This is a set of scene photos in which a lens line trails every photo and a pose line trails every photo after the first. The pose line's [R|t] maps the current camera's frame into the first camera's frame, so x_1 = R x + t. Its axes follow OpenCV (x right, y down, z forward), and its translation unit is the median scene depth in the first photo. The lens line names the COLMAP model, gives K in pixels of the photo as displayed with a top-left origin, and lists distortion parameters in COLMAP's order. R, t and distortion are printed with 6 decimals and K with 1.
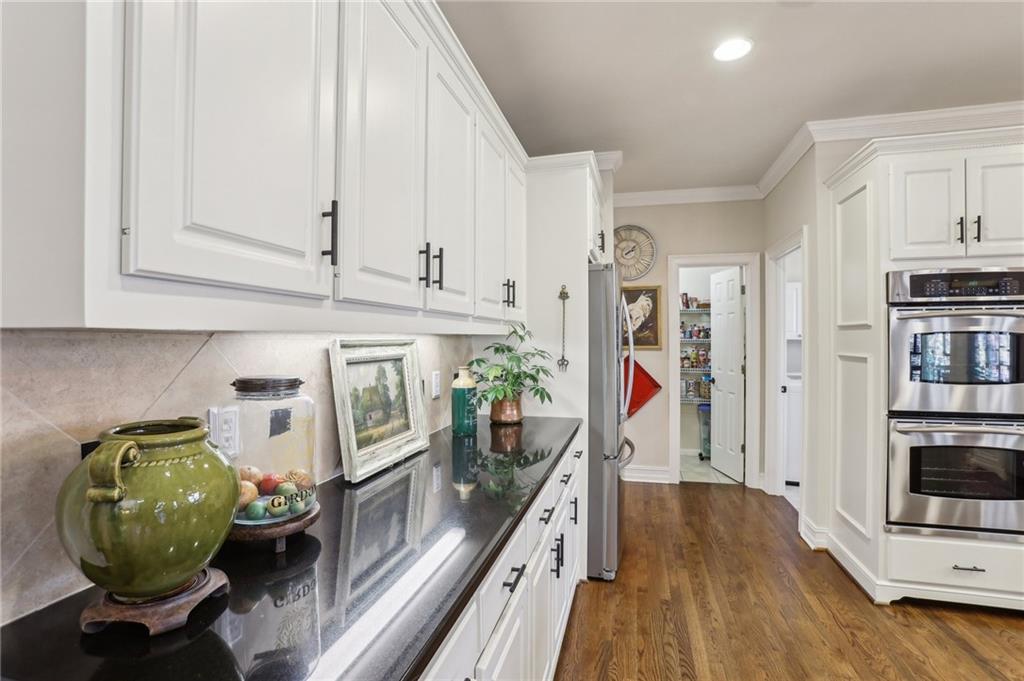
lens RADIAL K [[477.2, 0, 502.6], [0, 477.2, 339.6], [0, 0, 1]] dist [-0.043272, 0.009096]
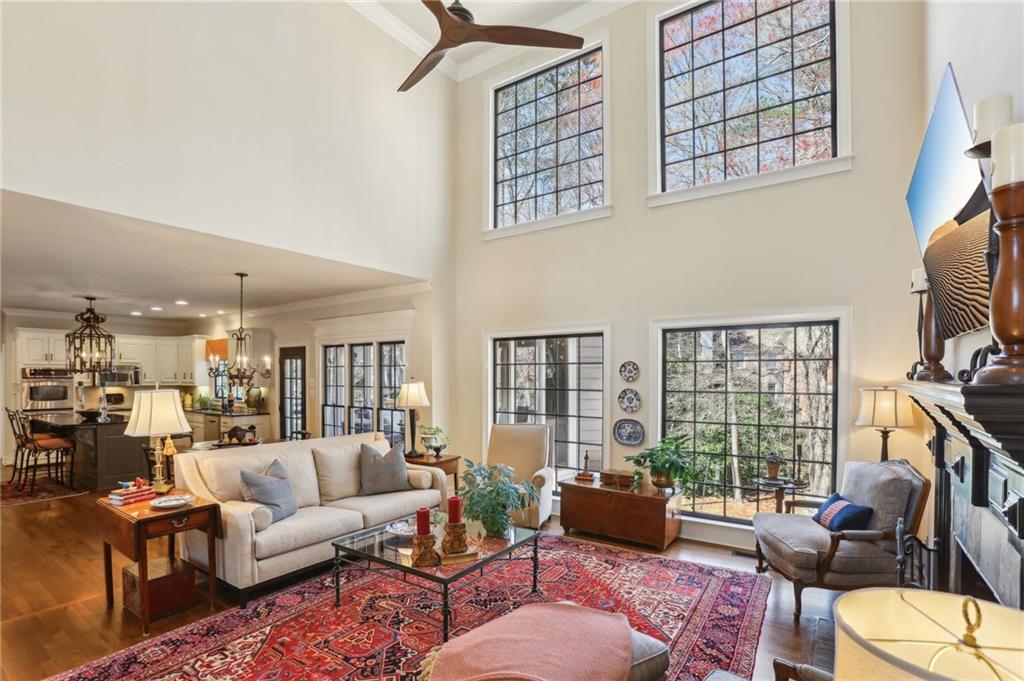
lens RADIAL K [[477.2, 0, 501.0], [0, 477.2, 380.9], [0, 0, 1]] dist [-0.043272, 0.009096]
pose [[0.339210, -0.006156, 0.940691, -1.077989], [-0.001006, 0.999976, 0.006907, -0.075738], [-0.940710, -0.003289, 0.339195, -3.255367]]
